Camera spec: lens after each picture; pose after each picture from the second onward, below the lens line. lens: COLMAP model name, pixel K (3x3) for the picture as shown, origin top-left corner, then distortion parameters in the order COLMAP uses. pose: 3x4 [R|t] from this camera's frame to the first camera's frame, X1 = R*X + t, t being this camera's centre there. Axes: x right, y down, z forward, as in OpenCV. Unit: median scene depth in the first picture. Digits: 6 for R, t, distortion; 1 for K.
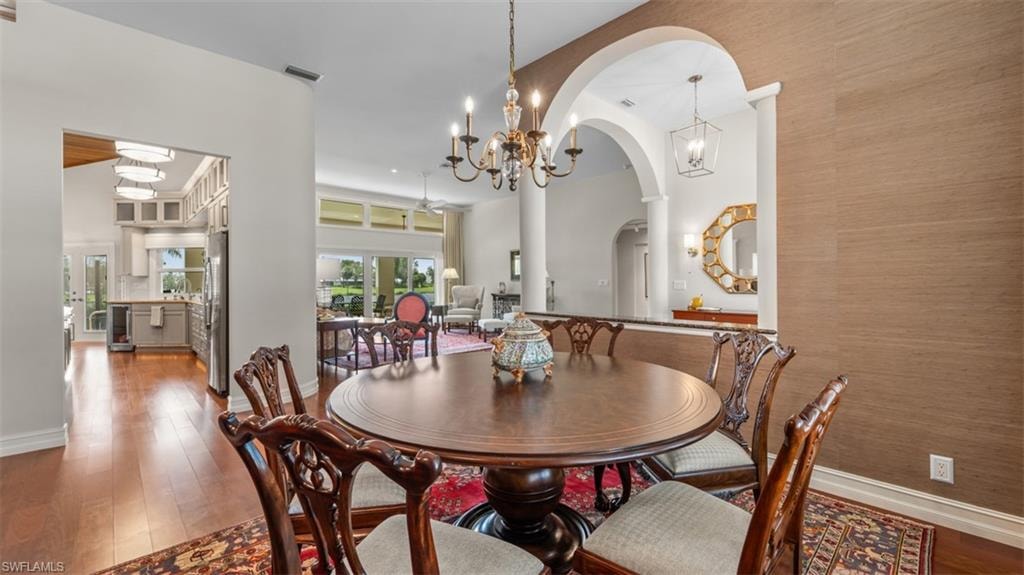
lens RADIAL K [[414.2, 0, 510.2], [0, 414.2, 286.8], [0, 0, 1]] dist [-0.003467, -0.000282]
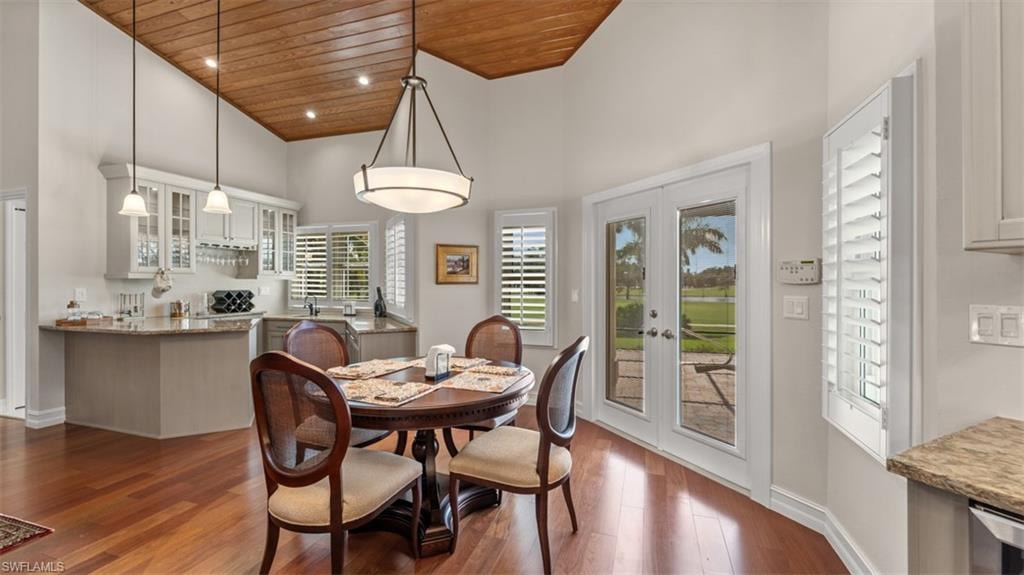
lens RADIAL K [[414.2, 0, 509.6], [0, 414.2, 281.5], [0, 0, 1]] dist [-0.003467, -0.000282]
pose [[0.462908, 0.005848, -0.886387, -0.789412], [-0.002642, 0.999983, 0.005218, -0.016649], [0.886402, -0.000074, 0.462916, 0.714792]]
